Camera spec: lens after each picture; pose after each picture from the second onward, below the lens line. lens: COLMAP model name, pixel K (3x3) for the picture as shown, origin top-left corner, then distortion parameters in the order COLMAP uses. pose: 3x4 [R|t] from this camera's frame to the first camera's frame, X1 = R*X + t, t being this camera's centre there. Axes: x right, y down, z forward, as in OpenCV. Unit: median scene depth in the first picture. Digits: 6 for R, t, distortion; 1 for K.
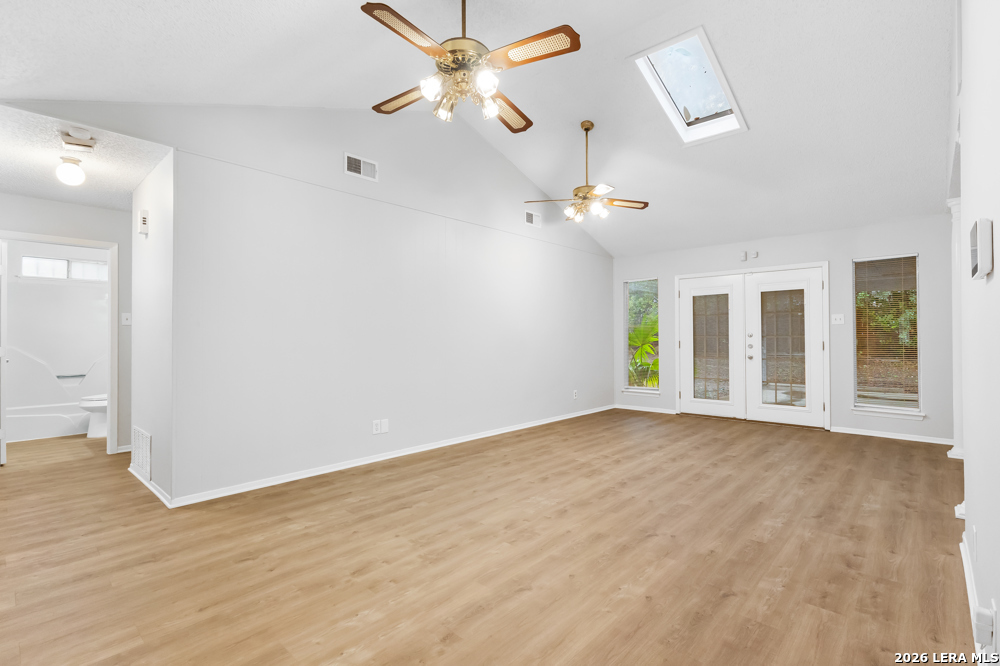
lens RADIAL K [[461.4, 0, 499.1], [0, 461.4, 331.3], [0, 0, 1]] dist [0.000869, 0.000273]
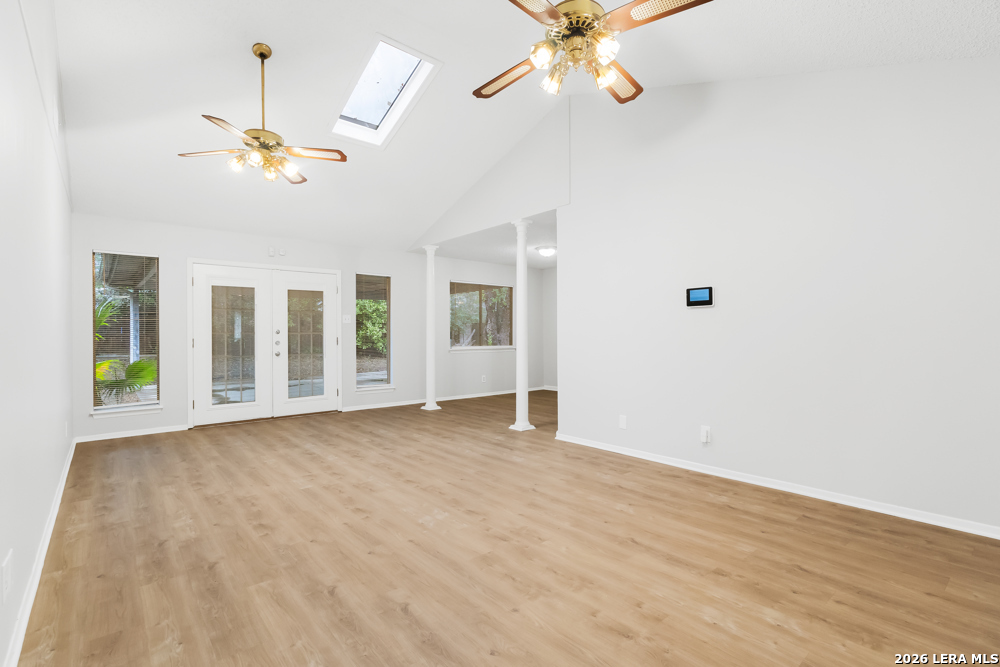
lens RADIAL K [[461.4, 0, 499.1], [0, 461.4, 337.8], [0, 0, 1]] dist [0.000869, 0.000273]
pose [[0.127377, -0.002633, 0.991851, -0.728215], [-0.010108, 0.999941, 0.003952, 0.023126], [-0.991803, -0.010529, 0.127343, 0.748533]]
